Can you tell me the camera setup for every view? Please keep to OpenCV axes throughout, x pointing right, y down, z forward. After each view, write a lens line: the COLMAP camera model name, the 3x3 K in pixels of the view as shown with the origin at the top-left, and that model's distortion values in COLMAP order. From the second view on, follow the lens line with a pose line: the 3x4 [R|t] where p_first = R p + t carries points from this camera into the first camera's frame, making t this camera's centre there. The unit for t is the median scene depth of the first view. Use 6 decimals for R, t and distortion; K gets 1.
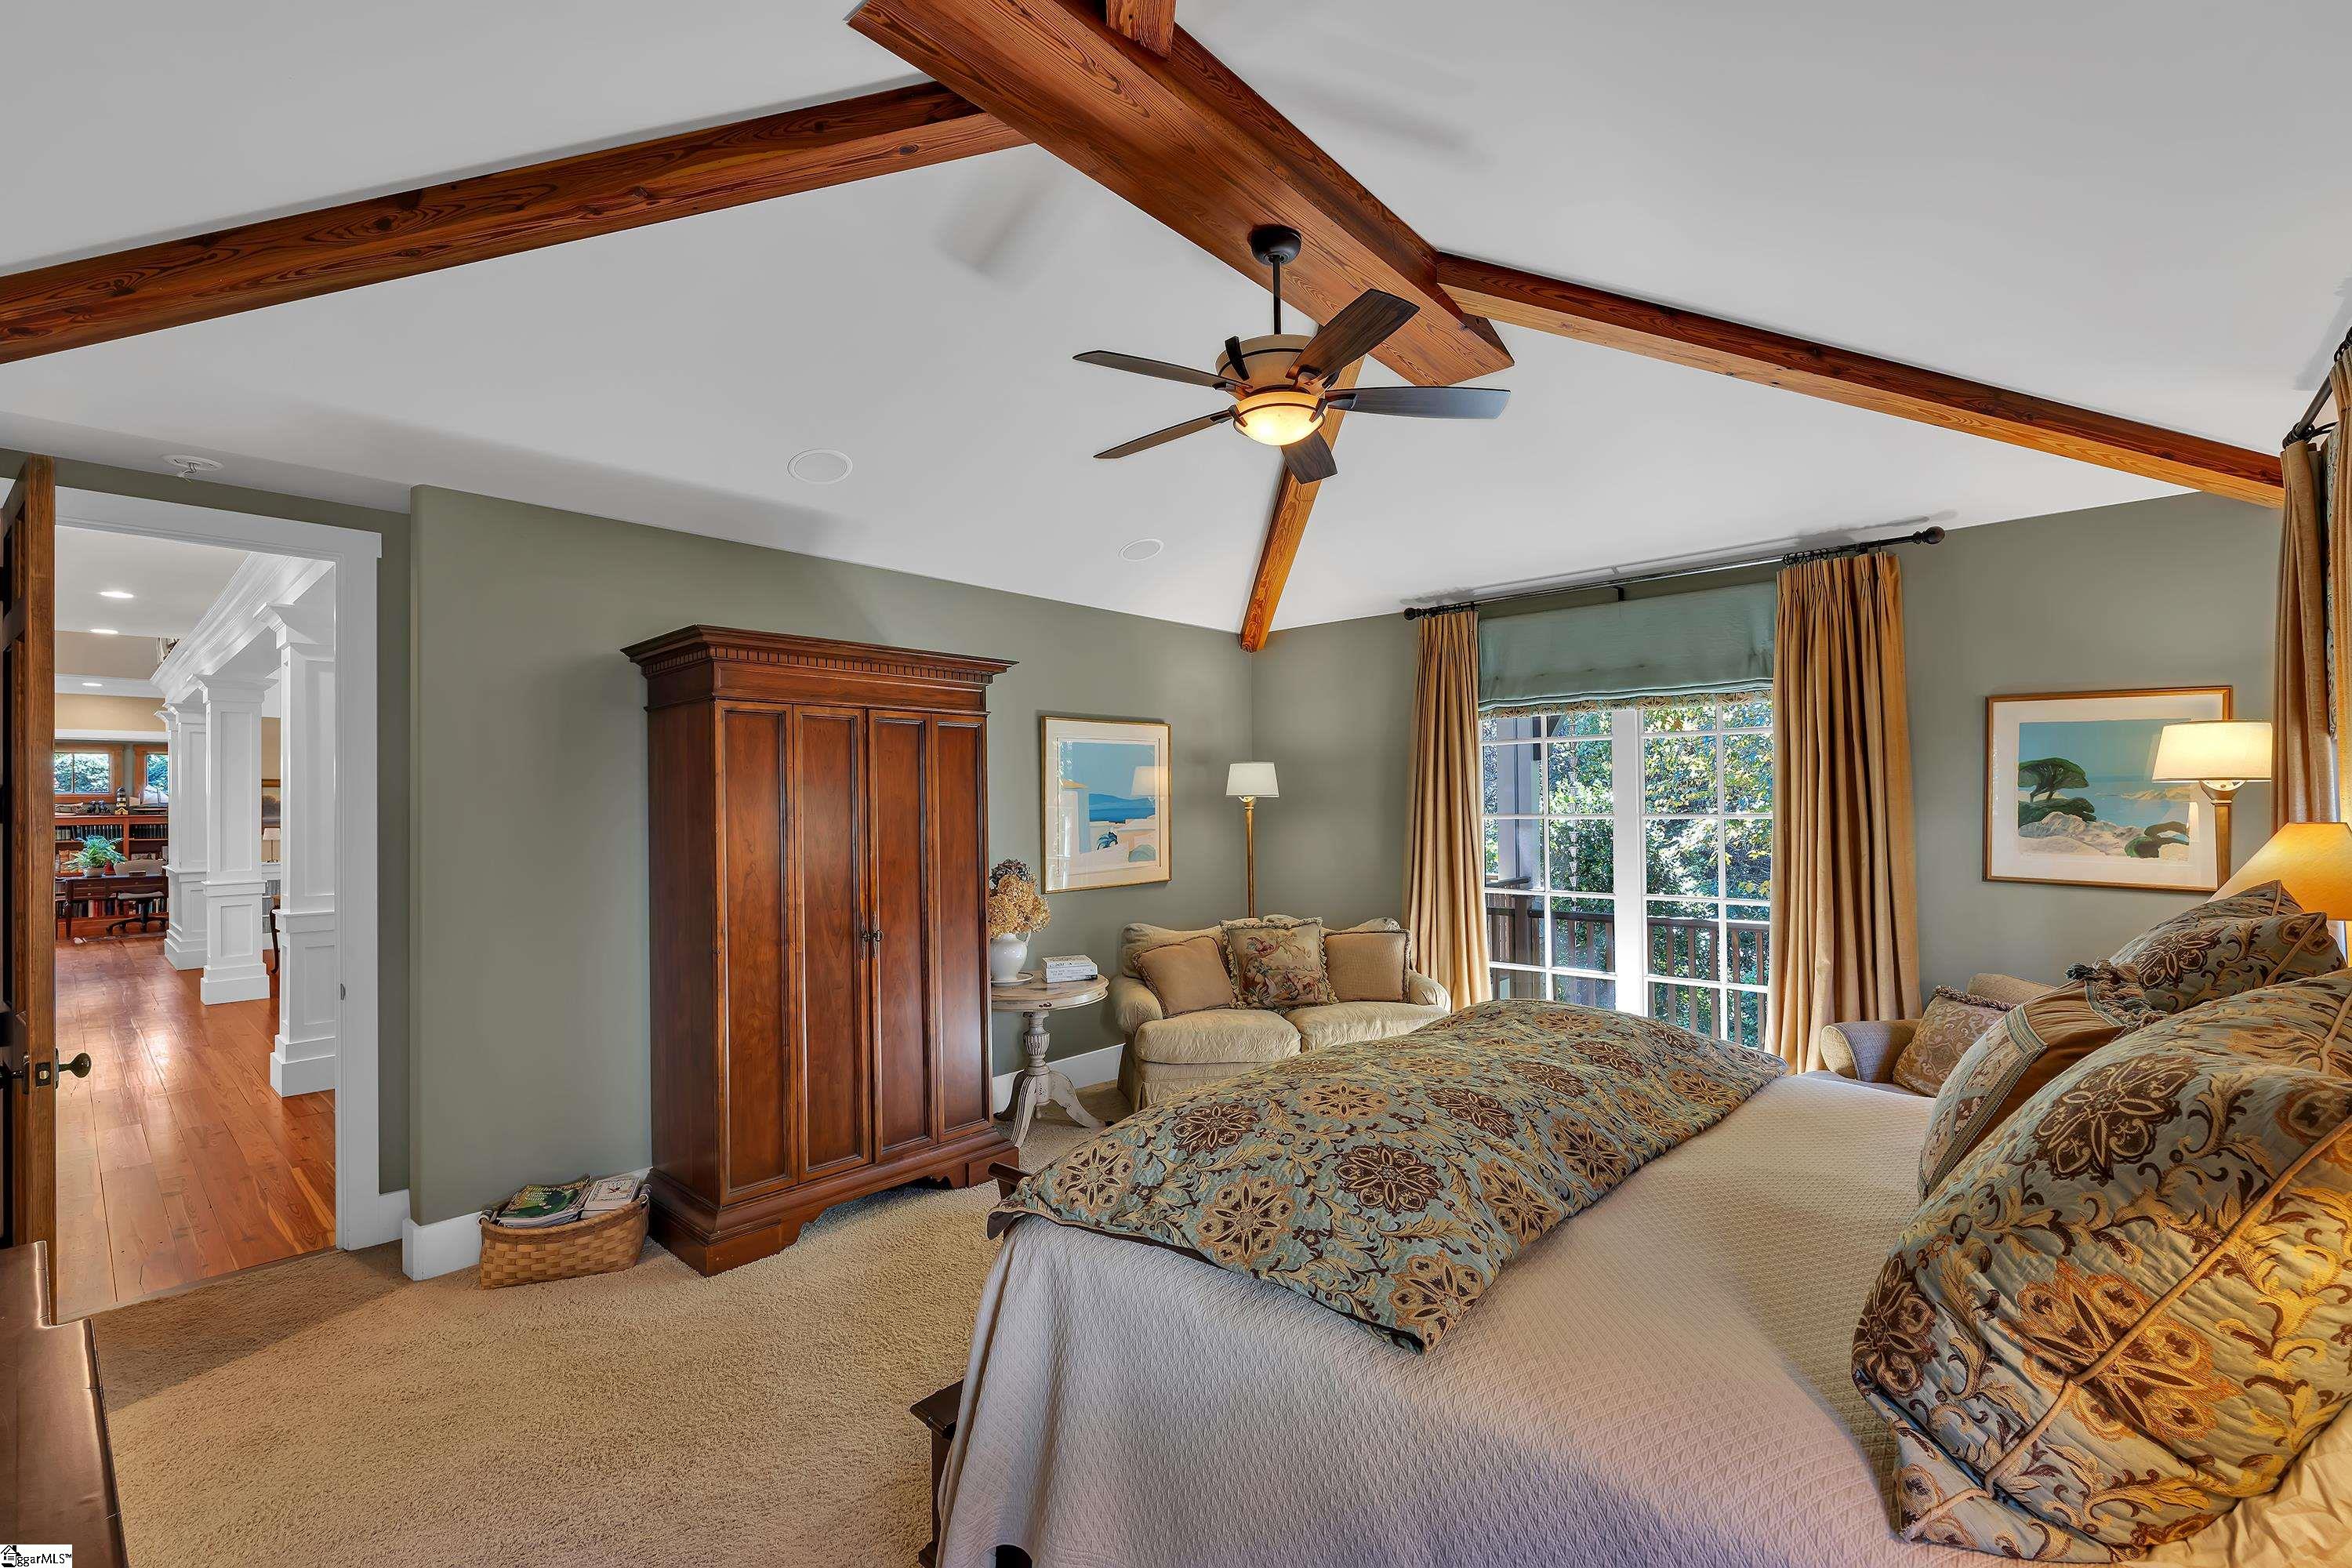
lens RADIAL K [[1023.9, 0, 1188.3], [0, 1023.9, 789.6], [0, 0, 1]] dist [-0.010040, 0.001007]
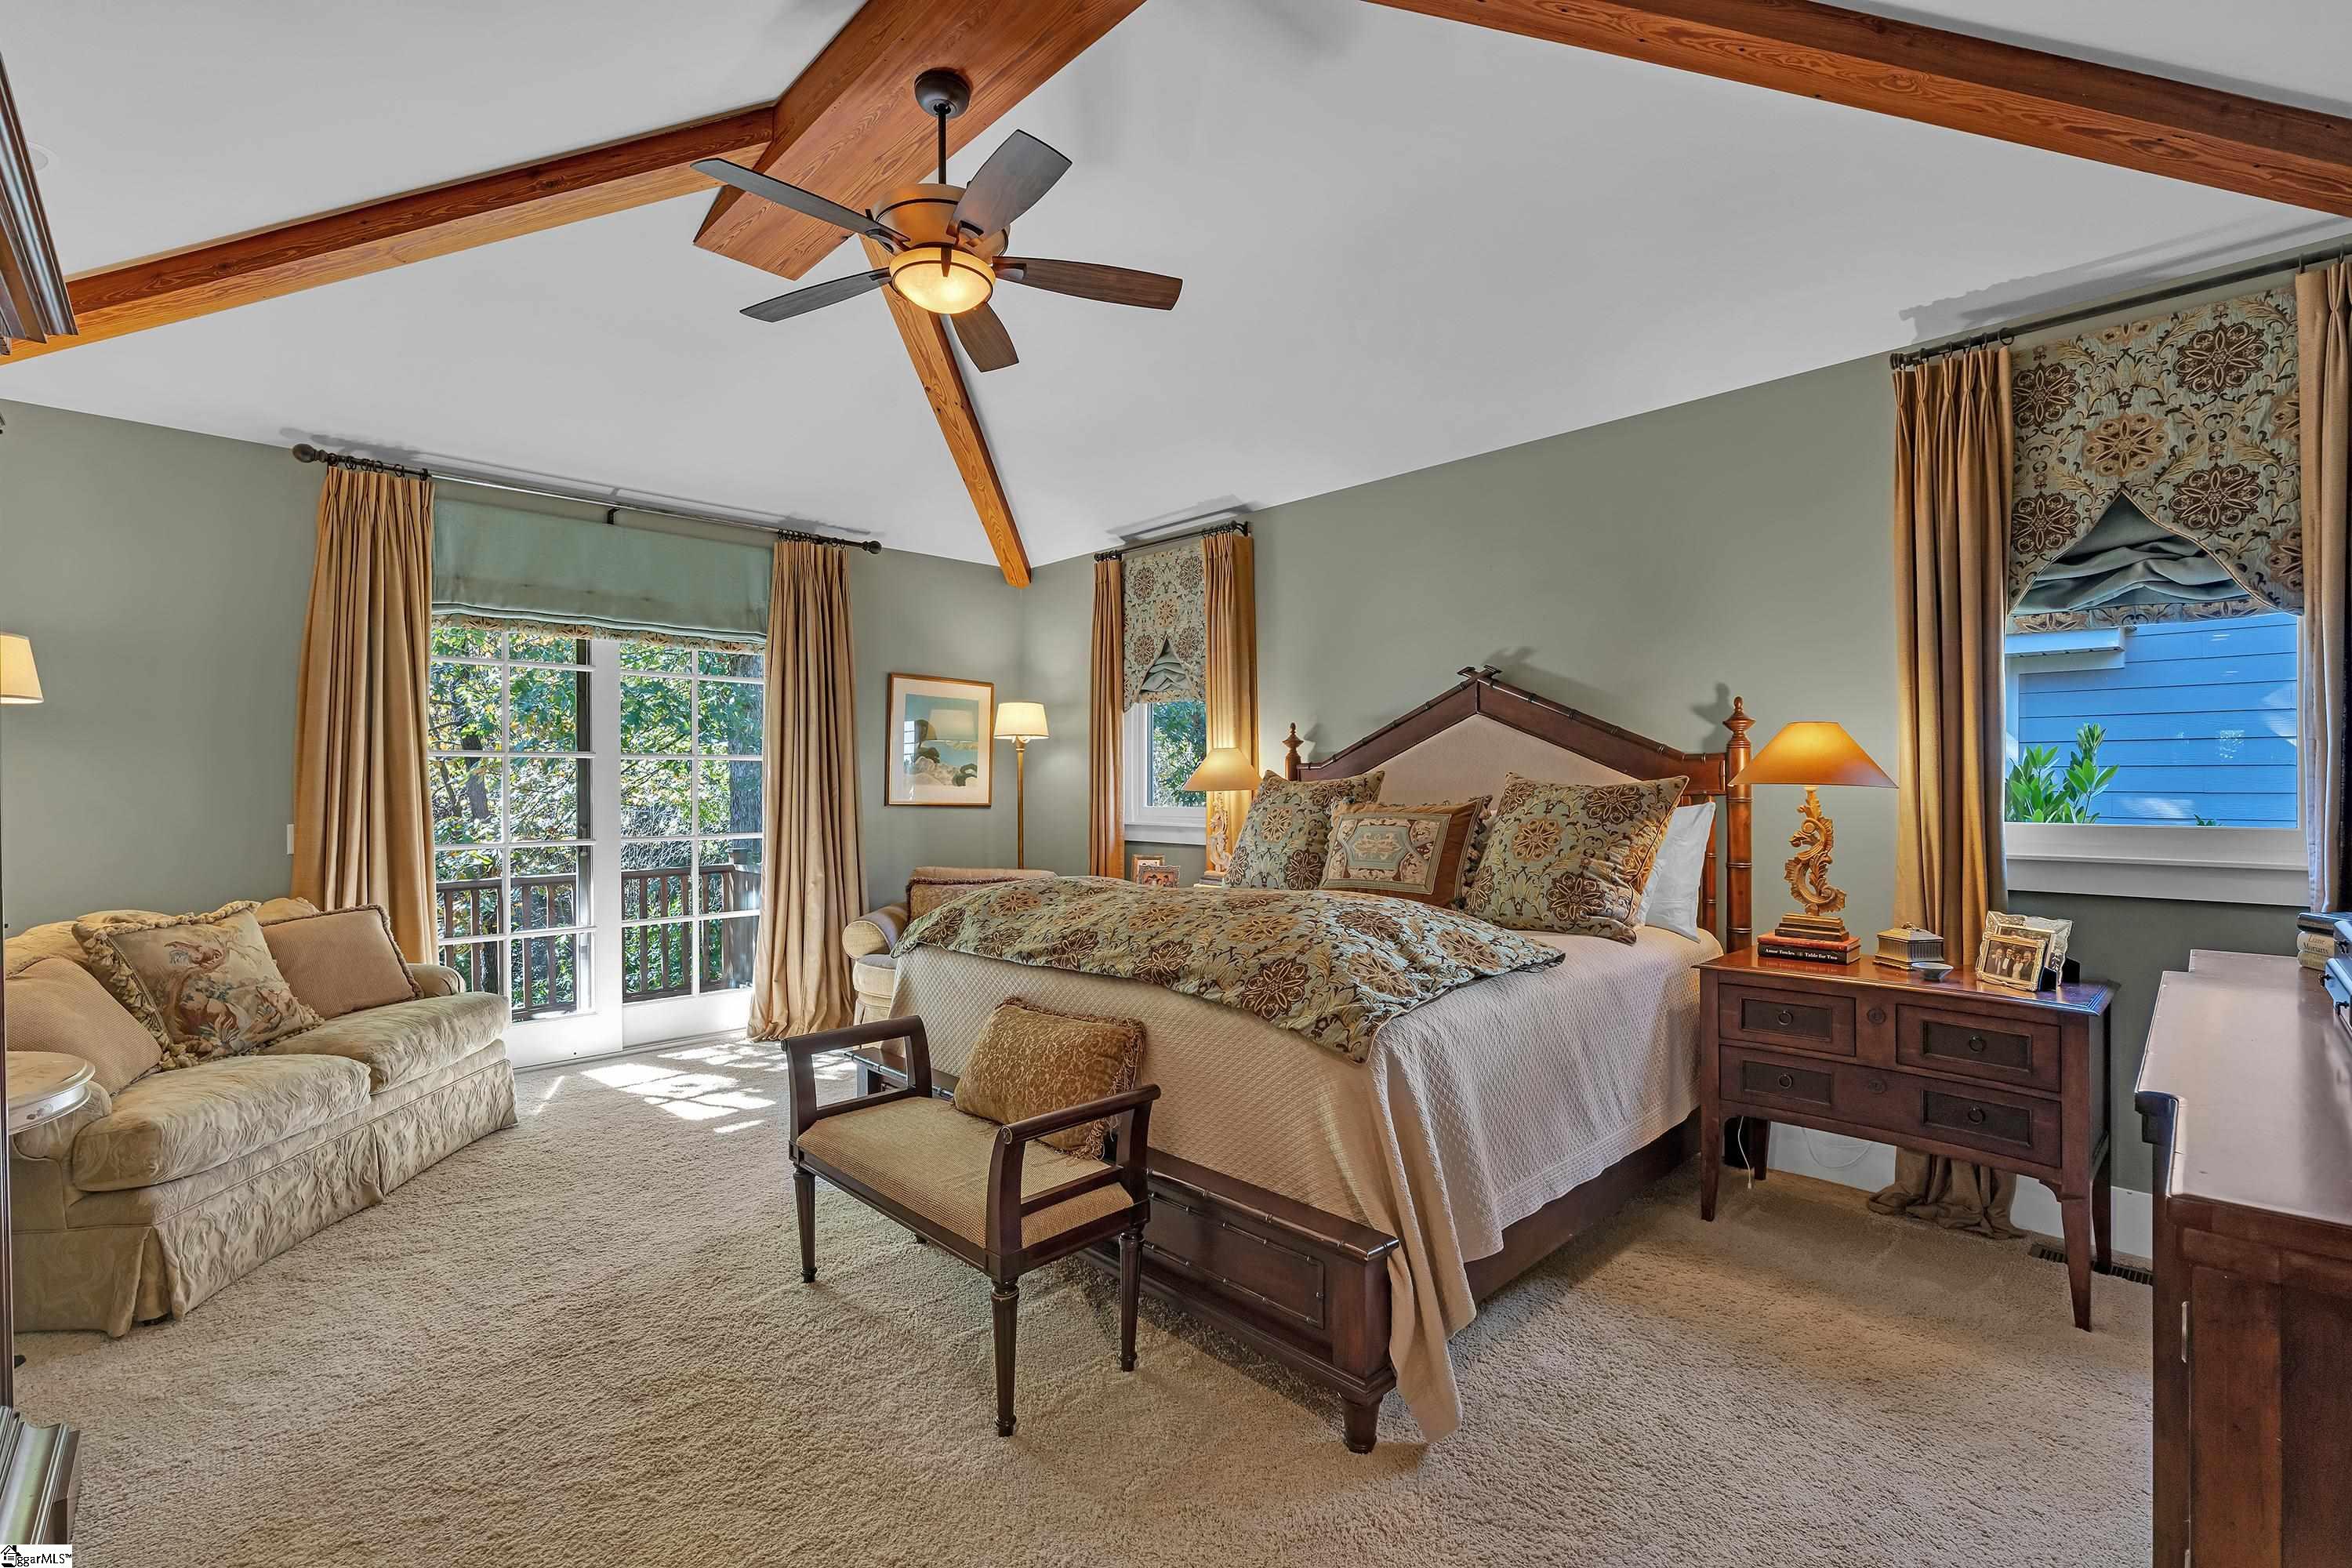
lens RADIAL K [[1023.9, 0, 1172.0], [0, 1023.9, 784.9], [0, 0, 1]] dist [-0.010040, 0.001007]
pose [[0.079935, 0.011114, 0.996738, -0.511772], [-0.007952, 0.999913, -0.010512, 0.065624], [-0.996768, -0.007086, 0.080016, 0.452632]]
